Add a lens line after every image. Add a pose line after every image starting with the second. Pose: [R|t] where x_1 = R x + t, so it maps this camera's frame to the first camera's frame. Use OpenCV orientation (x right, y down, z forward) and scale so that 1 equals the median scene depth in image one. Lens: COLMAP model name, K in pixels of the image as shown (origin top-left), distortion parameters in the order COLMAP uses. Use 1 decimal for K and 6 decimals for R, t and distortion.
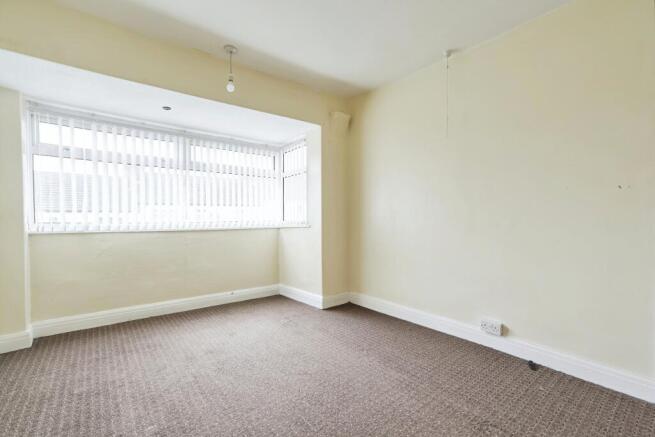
lens RADIAL K [[291.9, 0, 326.3], [0, 291.9, 218.8], [0, 0, 1]] dist [-0.004203, 0.003328]
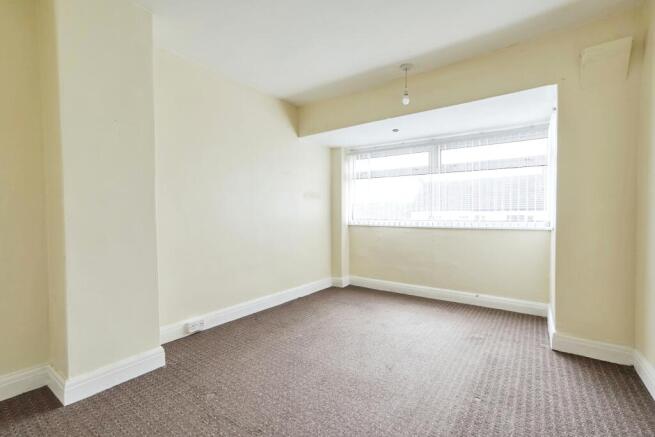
lens RADIAL K [[291.9, 0, 327.8], [0, 291.9, 219.0], [0, 0, 1]] dist [-0.004203, 0.003328]
pose [[0.285311, 0.012667, -0.958351, 0.531367], [-0.006502, 0.999915, 0.011281, -0.003506], [0.958413, 0.003012, 0.285369, 0.312724]]
